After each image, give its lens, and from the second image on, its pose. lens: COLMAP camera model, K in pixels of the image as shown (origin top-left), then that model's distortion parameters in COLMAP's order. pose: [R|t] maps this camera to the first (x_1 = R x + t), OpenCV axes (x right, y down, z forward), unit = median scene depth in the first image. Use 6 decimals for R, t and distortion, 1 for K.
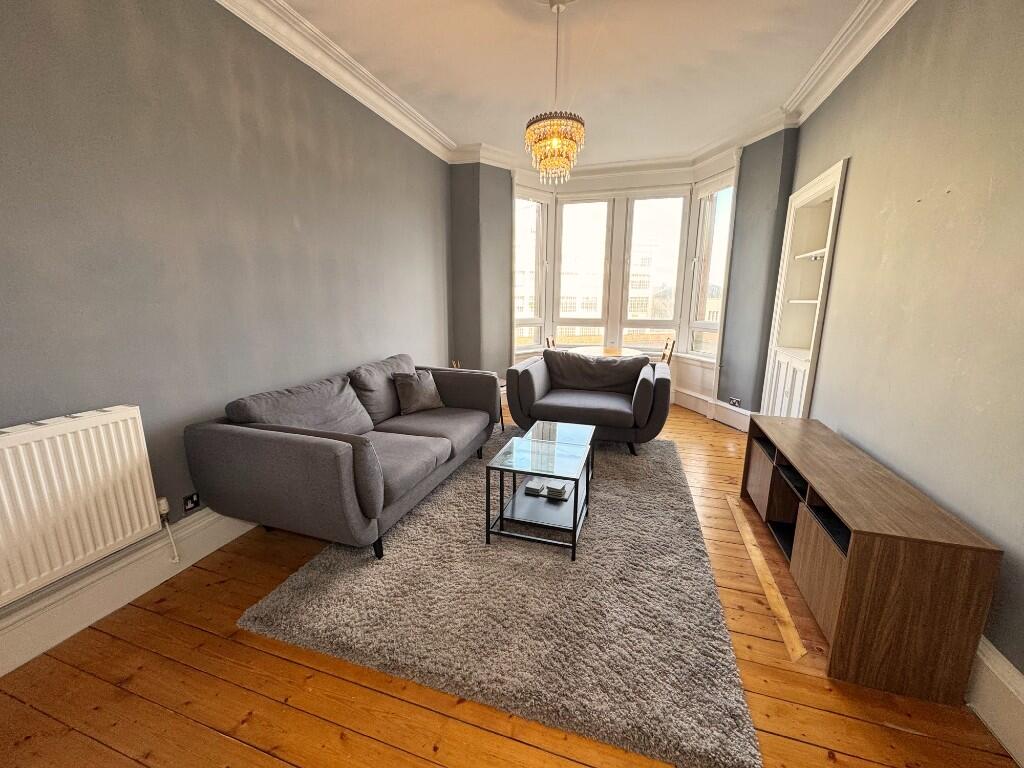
lens RADIAL K [[407.7, 0, 512.0], [0, 407.7, 384.0], [0, 0, 1]] dist [-0.000383, -0.000273]
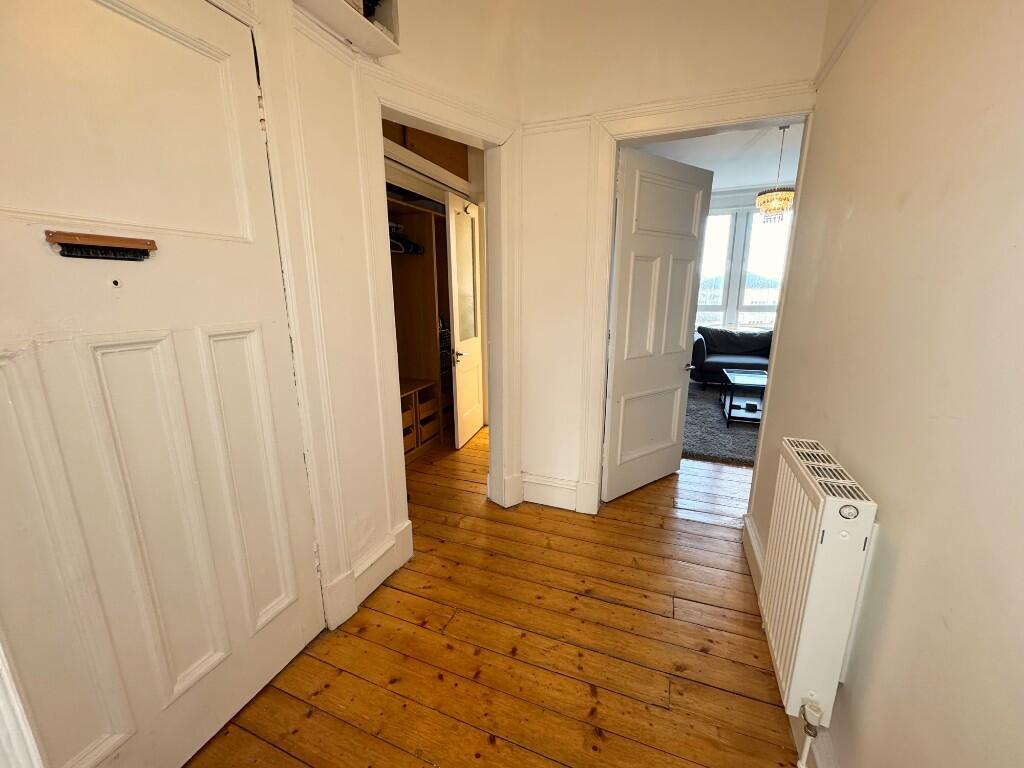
lens RADIAL K [[407.7, 0, 512.0], [0, 407.7, 384.0], [0, 0, 1]] dist [-0.000383, -0.000273]
pose [[0.997637, 0.012020, -0.067651, -0.478136], [-0.010710, 0.999749, 0.019692, 0.096565], [0.067871, -0.018921, 0.997515, -0.459872]]
